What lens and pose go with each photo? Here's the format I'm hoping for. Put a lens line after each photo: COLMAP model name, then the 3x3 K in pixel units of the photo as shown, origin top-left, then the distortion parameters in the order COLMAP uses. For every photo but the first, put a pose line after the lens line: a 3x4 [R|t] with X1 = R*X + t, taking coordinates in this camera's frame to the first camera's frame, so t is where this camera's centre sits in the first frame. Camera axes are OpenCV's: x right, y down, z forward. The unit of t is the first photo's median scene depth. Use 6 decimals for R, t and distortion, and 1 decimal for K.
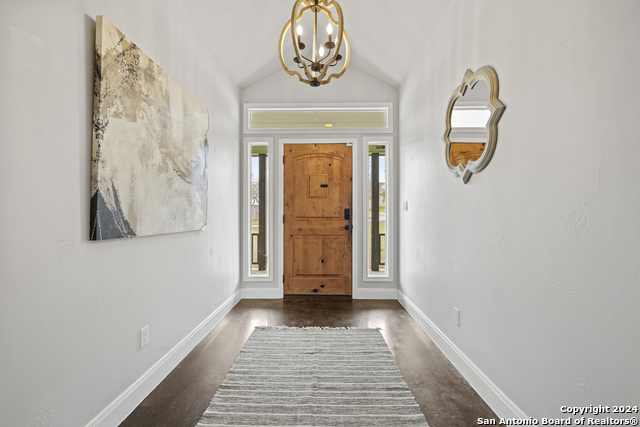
lens RADIAL K [[267.0, 0, 320.0], [0, 267.0, 213.5], [0, 0, 1]] dist [0.001242, 0.000295]
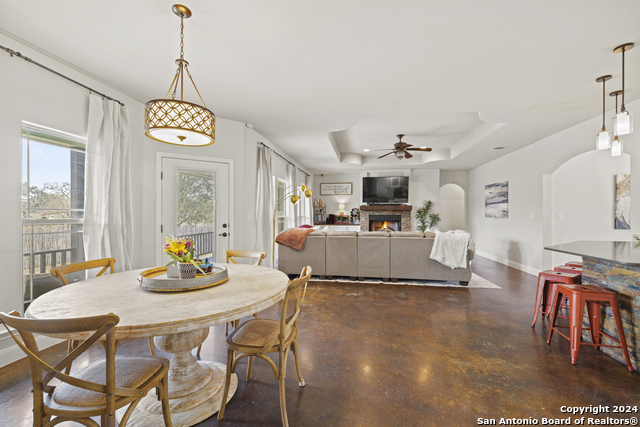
lens RADIAL K [[267.0, 0, 320.0], [0, 267.0, 213.5], [0, 0, 1]] dist [0.001242, 0.000295]
pose [[-0.145224, -0.001834, -0.989397, 3.868221], [0.001211, 0.999997, -0.002031, -0.133120], [0.989398, -0.001493, -0.145222, -2.889539]]
